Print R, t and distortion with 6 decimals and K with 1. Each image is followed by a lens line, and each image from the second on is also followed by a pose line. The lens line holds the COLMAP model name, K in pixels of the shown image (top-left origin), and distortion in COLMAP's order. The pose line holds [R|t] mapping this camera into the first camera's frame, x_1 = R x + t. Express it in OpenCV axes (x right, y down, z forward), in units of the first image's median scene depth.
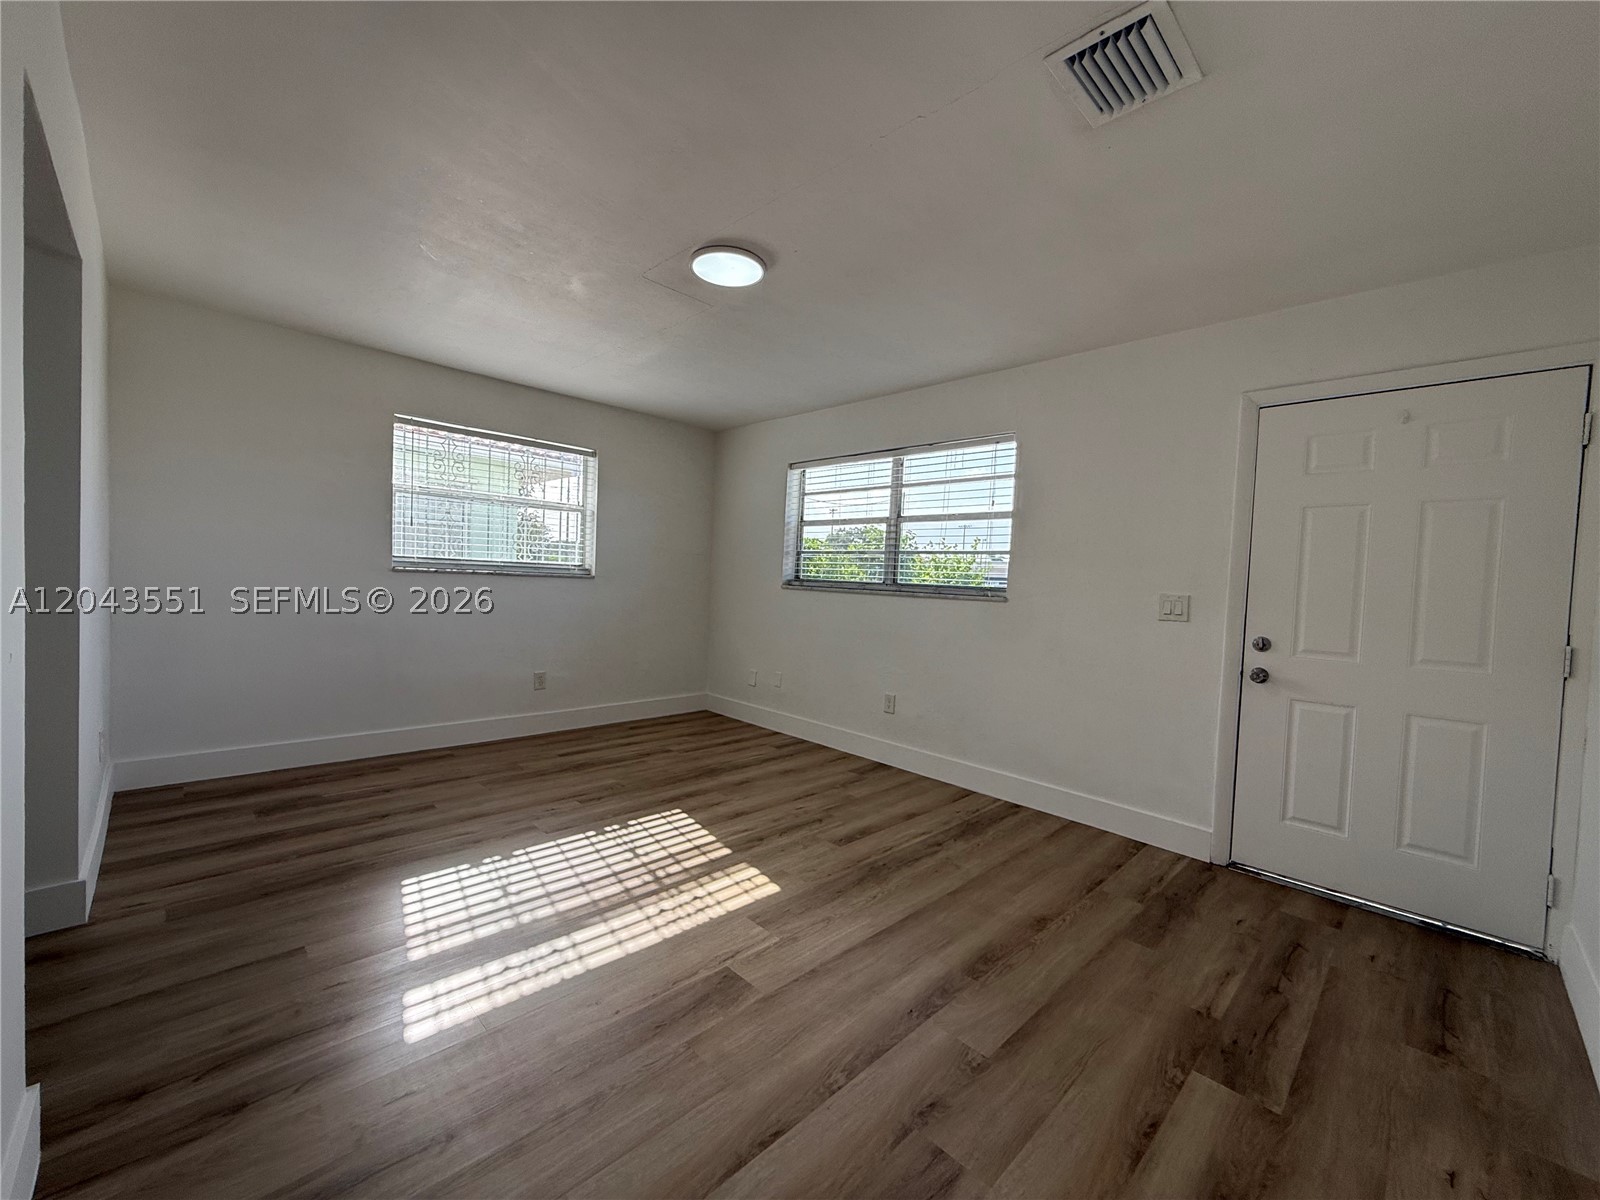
lens RADIAL K [[640.8, 0, 792.1], [0, 640.8, 598.7], [0, 0, 1]] dist [0.002832, -0.000536]
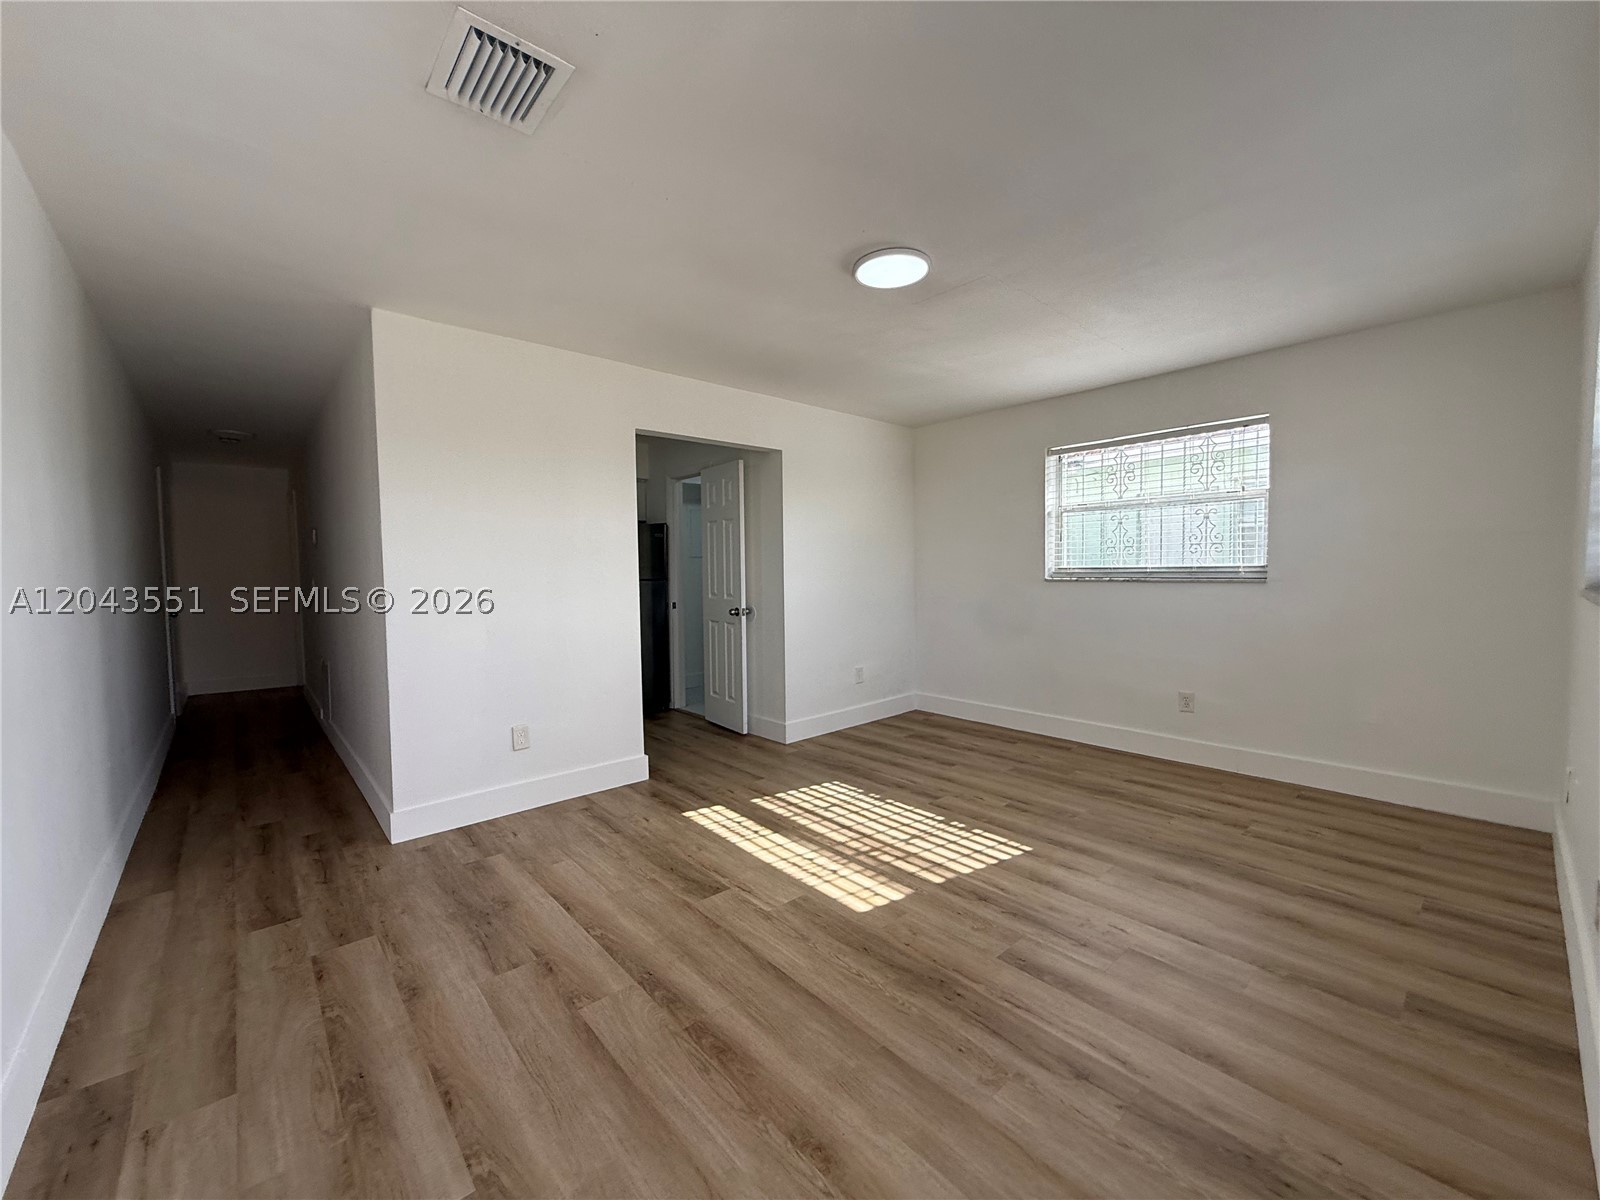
lens RADIAL K [[640.8, 0, 795.9], [0, 640.8, 599.8], [0, 0, 1]] dist [0.002832, -0.000536]
pose [[-0.057776, 0.003987, -0.998322, 0.787756], [-0.019470, 0.999797, 0.005120, -0.007412], [0.998140, 0.019734, -0.057687, 0.806767]]
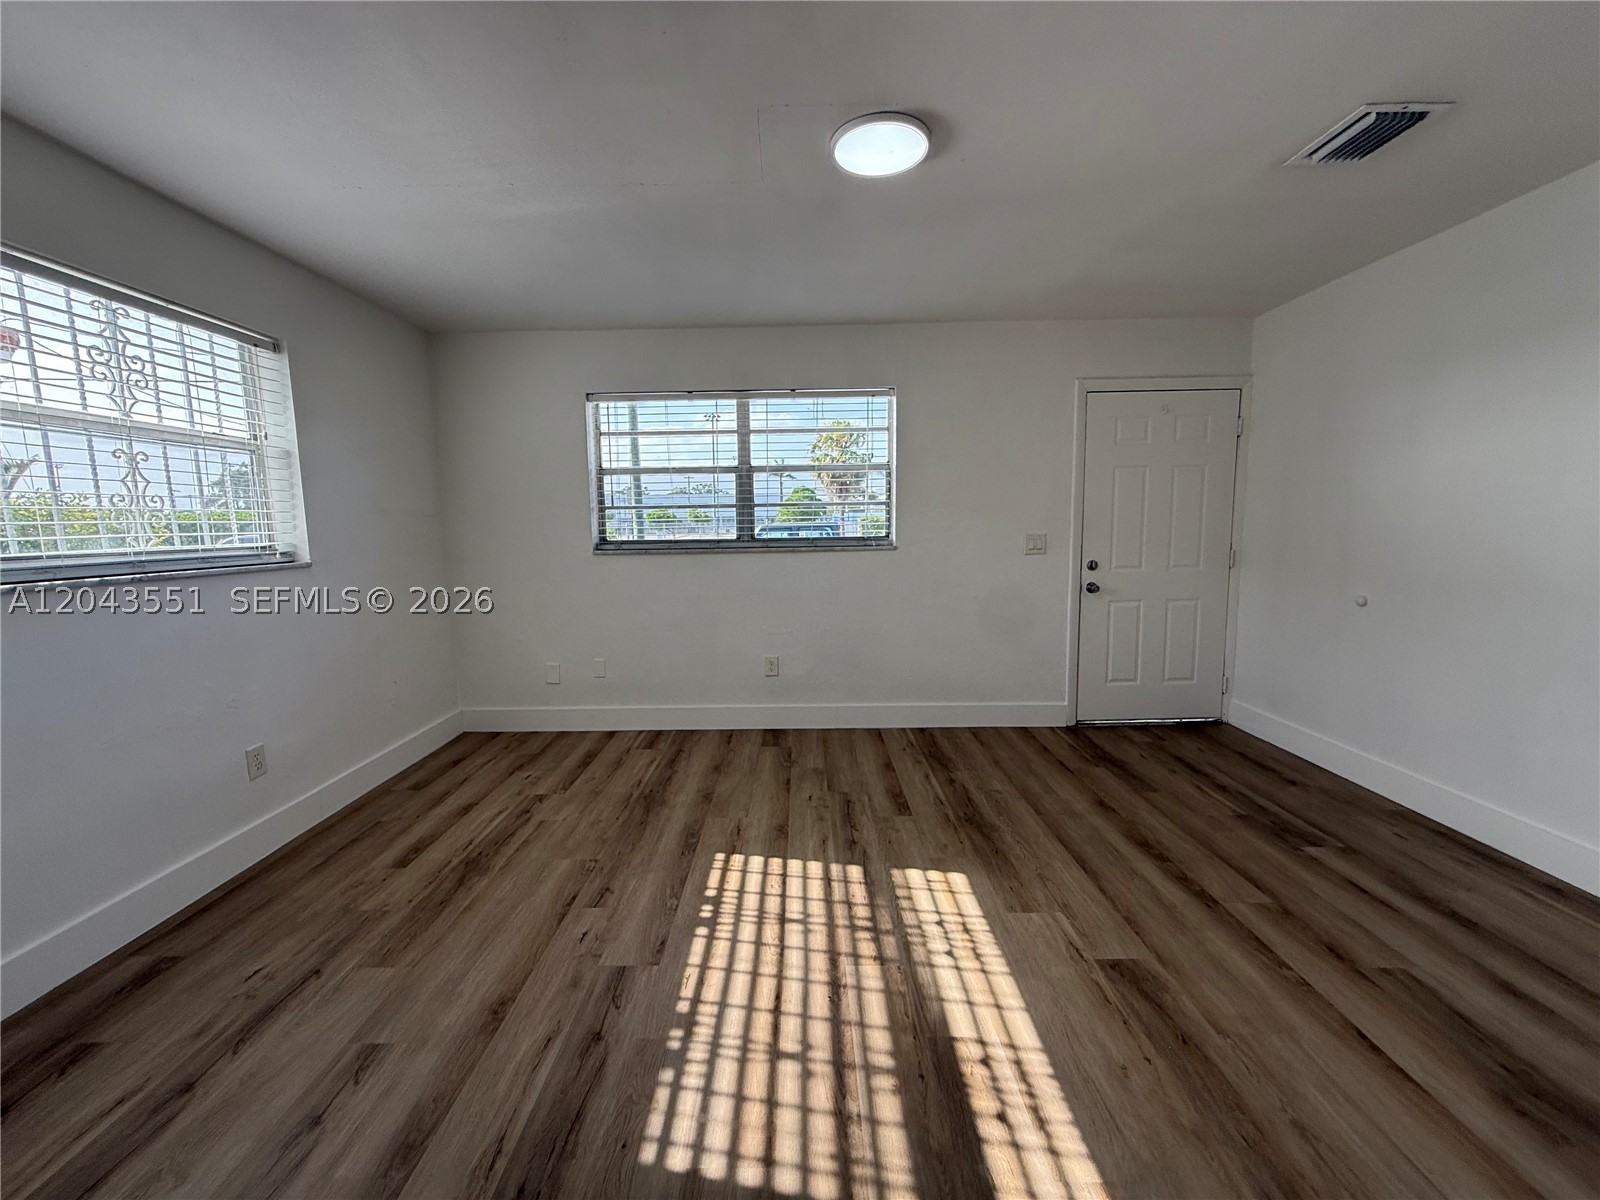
lens RADIAL K [[640.8, 0, 800.7], [0, 640.8, 598.7], [0, 0, 1]] dist [0.002832, -0.000536]
pose [[0.700276, -0.138304, 0.700347, -0.675986], [0.071072, 0.989686, 0.124377, -0.073294], [-0.710325, -0.037323, 0.702883, 0.440820]]
